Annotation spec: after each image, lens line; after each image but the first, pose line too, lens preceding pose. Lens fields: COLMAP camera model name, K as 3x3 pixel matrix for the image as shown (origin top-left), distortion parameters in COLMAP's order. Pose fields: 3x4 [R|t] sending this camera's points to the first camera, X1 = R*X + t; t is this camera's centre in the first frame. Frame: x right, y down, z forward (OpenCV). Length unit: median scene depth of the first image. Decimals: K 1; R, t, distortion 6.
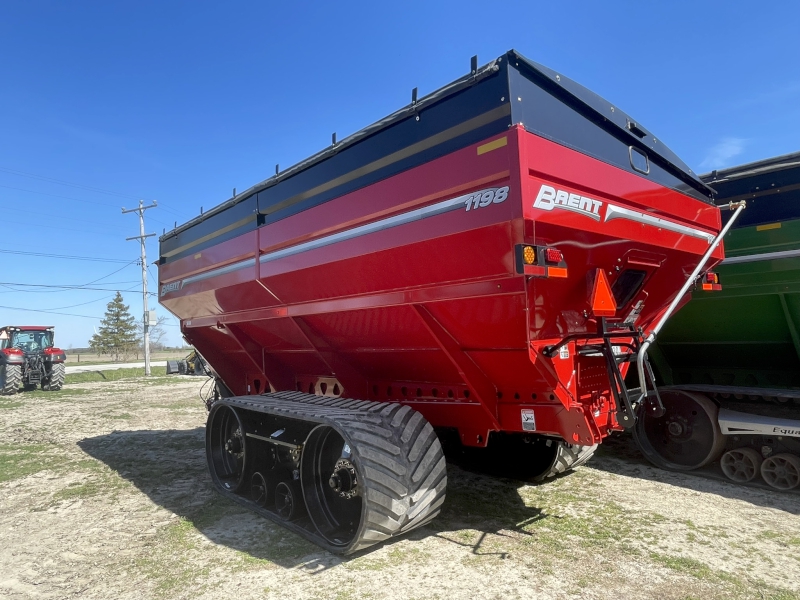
lens RADIAL K [[514.9, 0, 400.0], [0, 514.9, 300.0], [0, 0, 1]] dist [-0.005810, -0.000592]
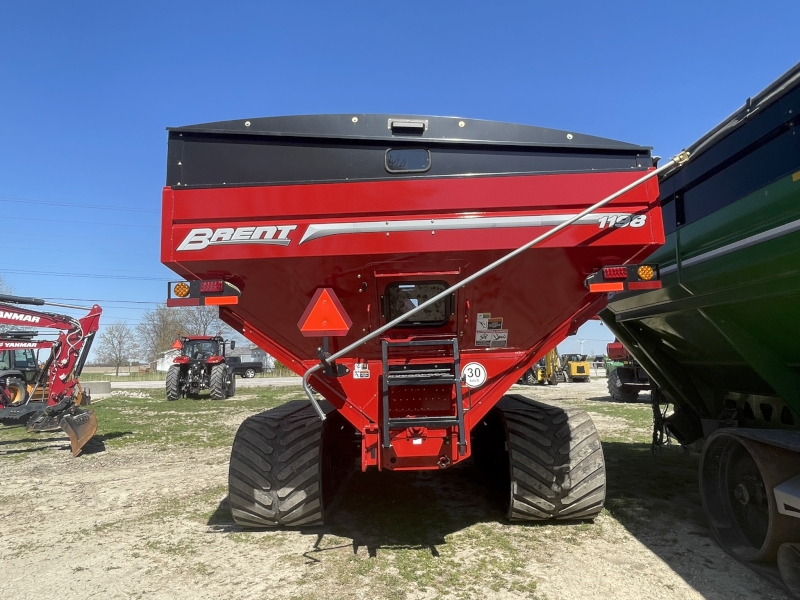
lens RADIAL K [[517.8, 0, 400.0], [0, 517.8, 300.0], [0, 0, 1]] dist [-0.006558, -0.001828]
pose [[0.733232, -0.061659, -0.677177, 1.009143], [0.049048, 0.998082, -0.037771, 0.005389], [0.678207, -0.005519, 0.734850, 0.314860]]
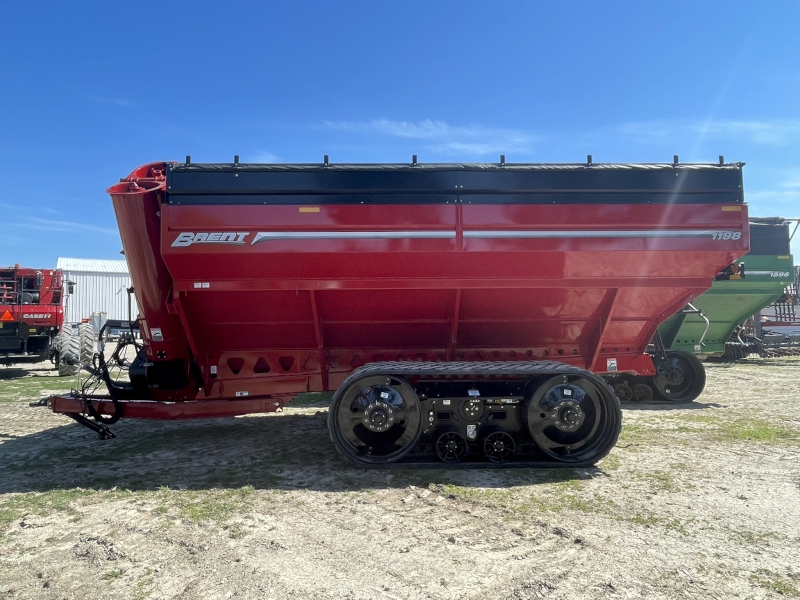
lens RADIAL K [[514.9, 0, 400.0], [0, 514.9, 300.0], [0, 0, 1]] dist [-0.005810, -0.000592]
pose [[0.650998, 0.048324, 0.757539, -1.428397], [-0.067942, 0.997675, -0.005256, 0.089572], [-0.756032, -0.048047, 0.652768, 0.478646]]
